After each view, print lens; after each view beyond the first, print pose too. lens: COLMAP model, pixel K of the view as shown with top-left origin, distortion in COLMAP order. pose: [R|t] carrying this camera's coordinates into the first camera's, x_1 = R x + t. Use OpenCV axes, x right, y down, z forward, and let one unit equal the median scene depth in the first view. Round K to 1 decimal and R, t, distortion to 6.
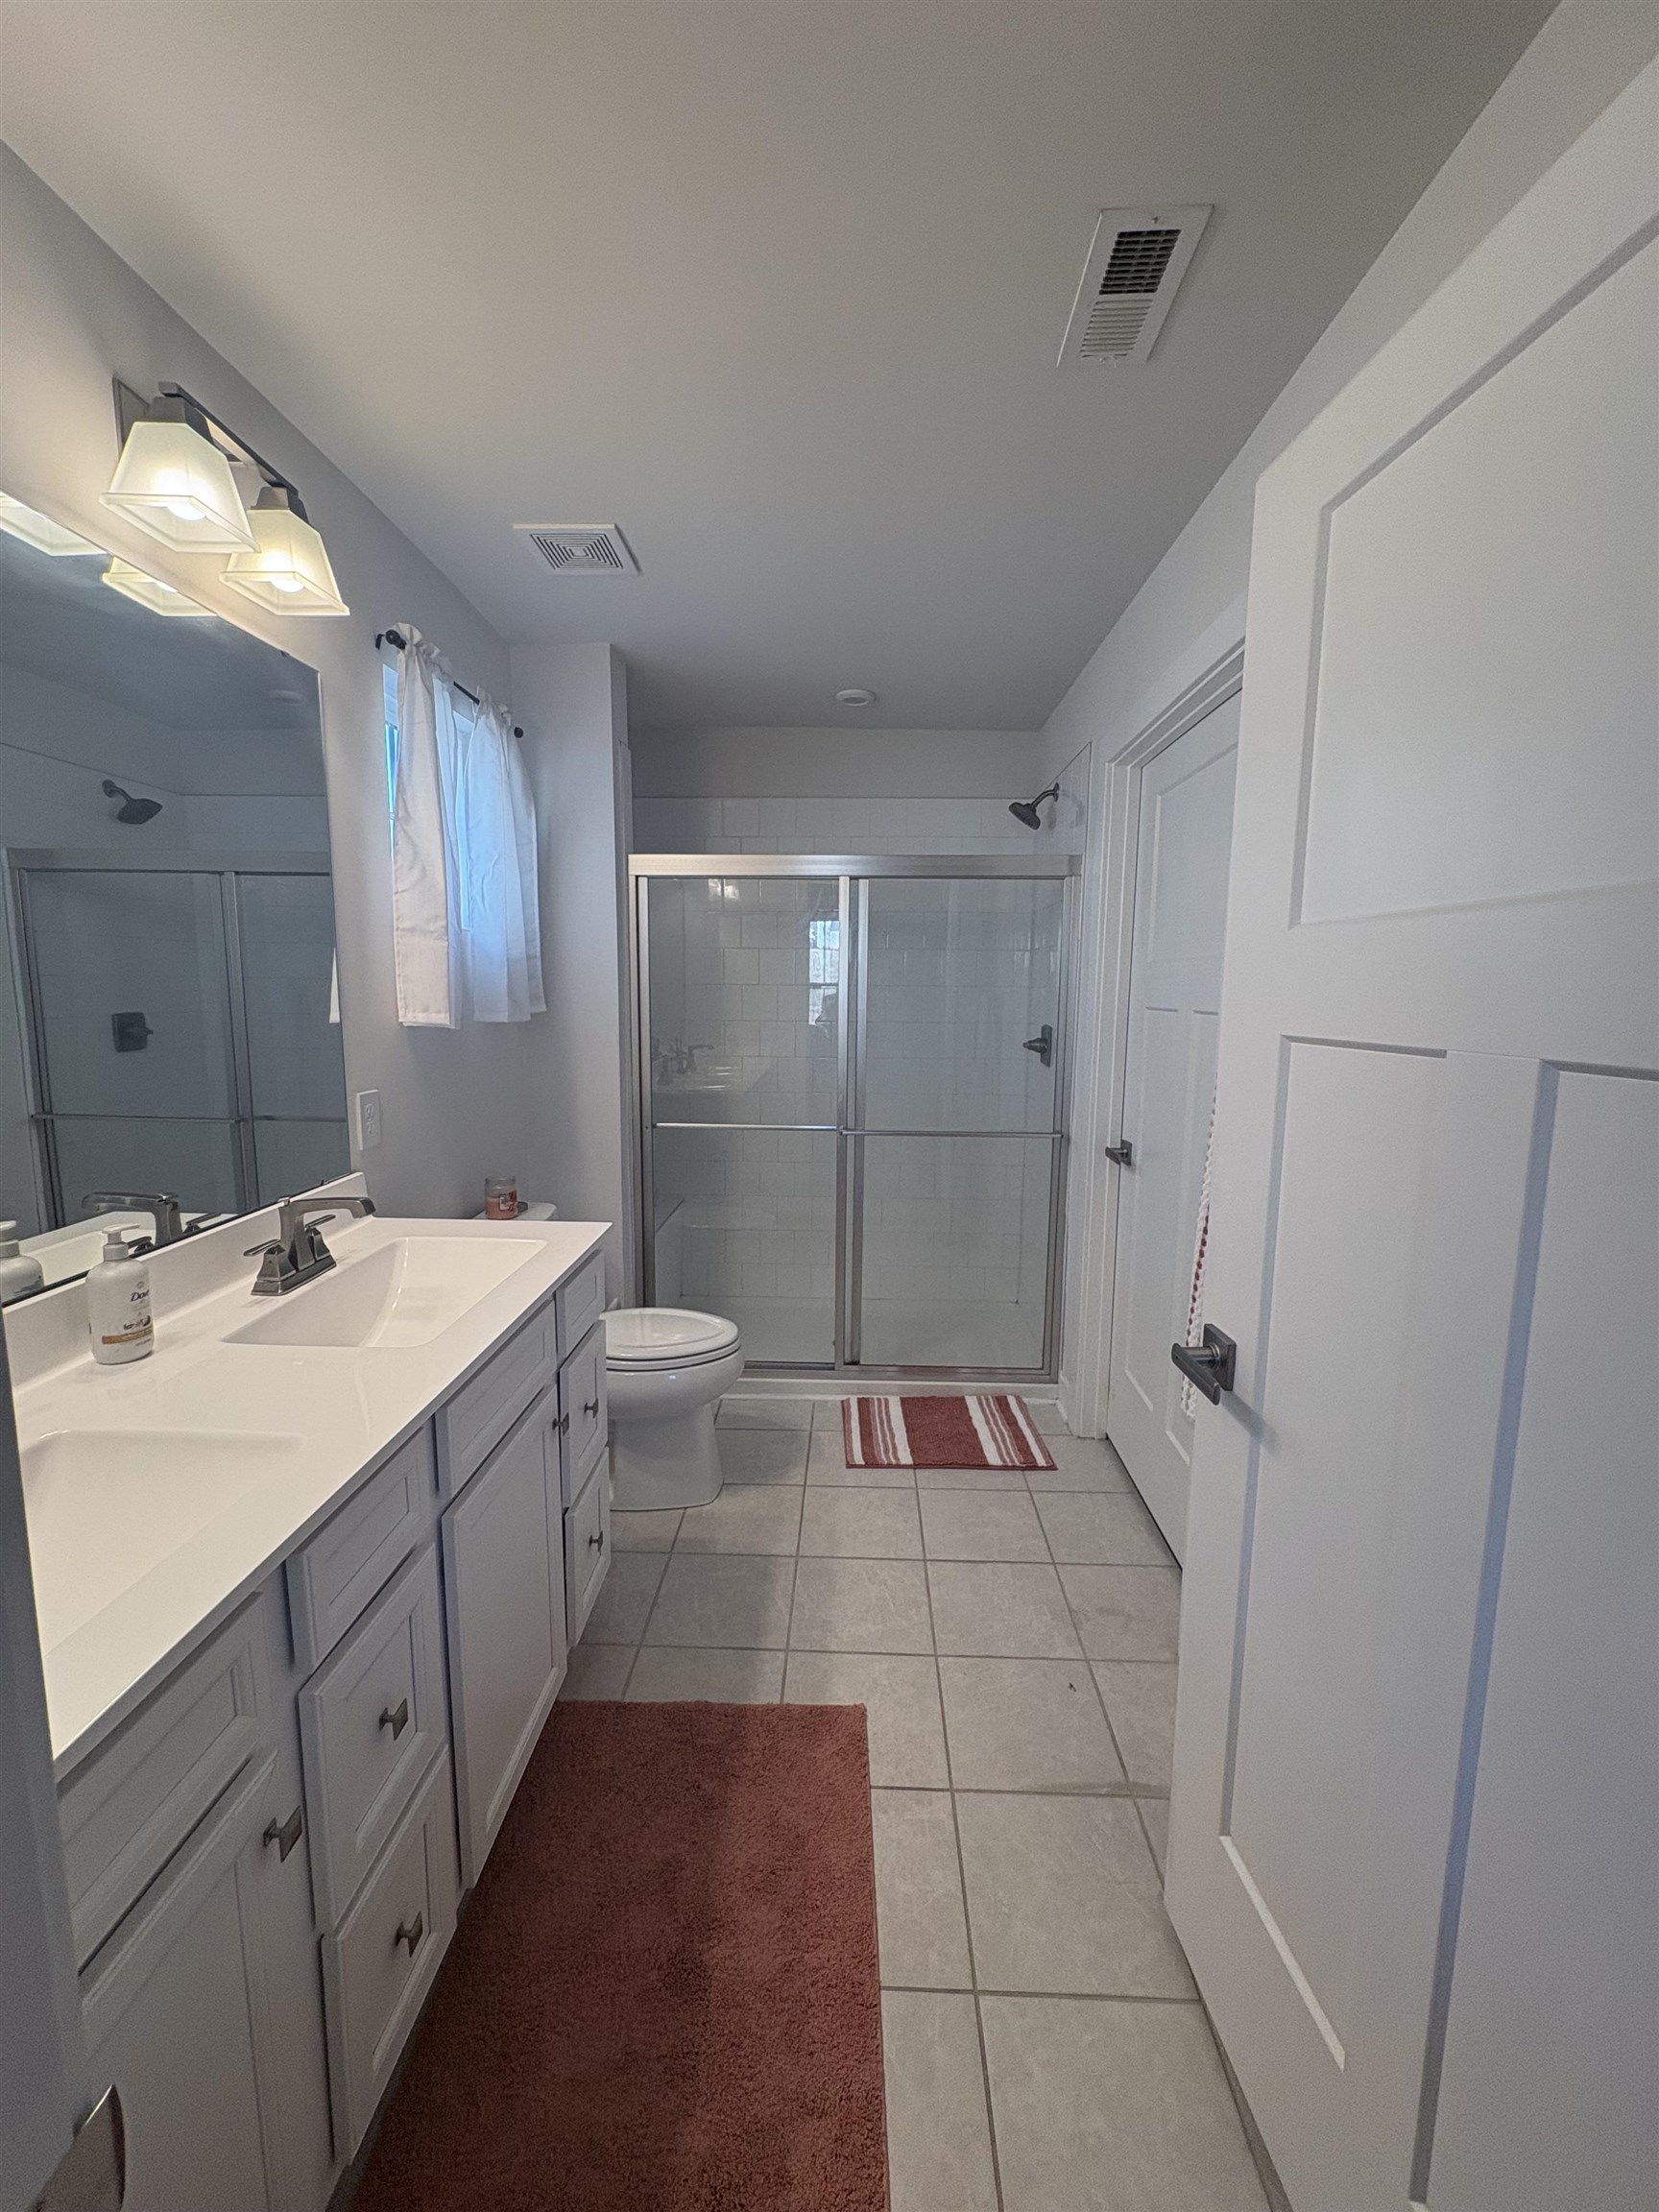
lens RADIAL K [[881.8, 0, 829.5], [0, 881.8, 1106.0], [0, 0, 1]] dist [0.000287, -0.000155]
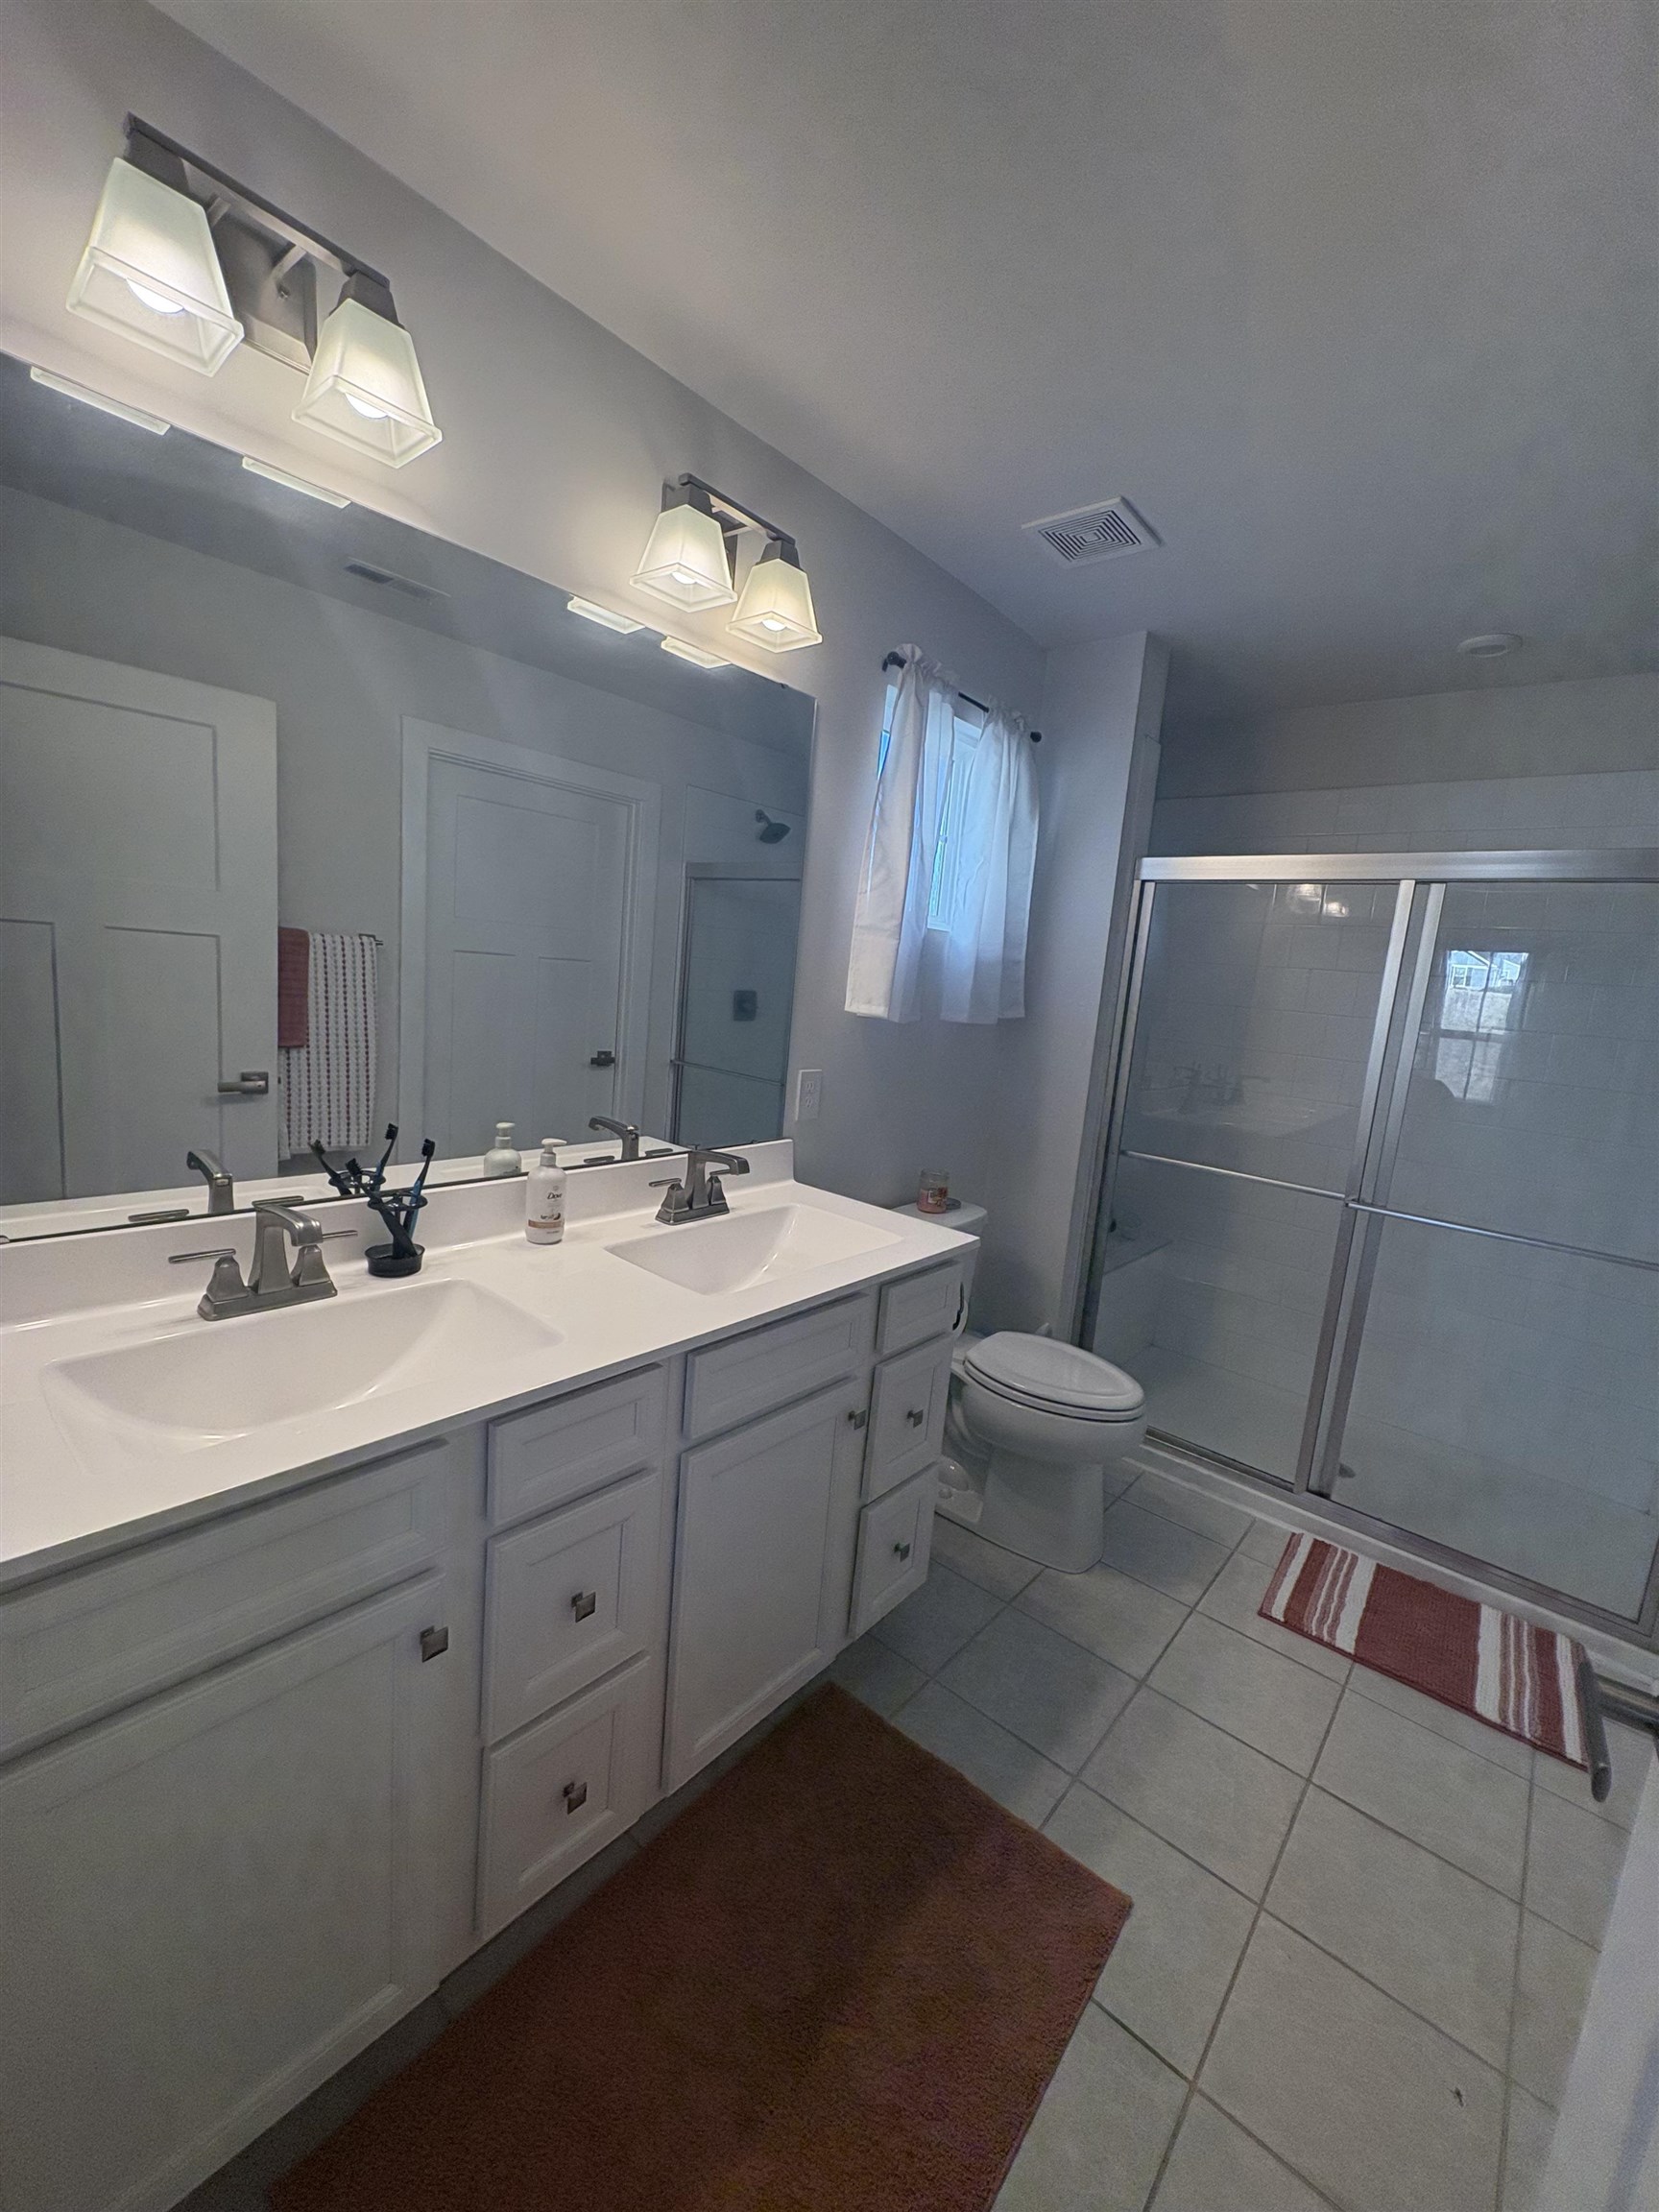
lens RADIAL K [[881.8, 0, 829.5], [0, 881.8, 1106.0], [0, 0, 1]] dist [0.000287, -0.000155]
pose [[0.775467, 0.151401, -0.612967, 0.180705], [-0.160787, 0.986171, 0.040169, -0.019258], [0.610572, 0.067407, 0.789087, 0.128492]]
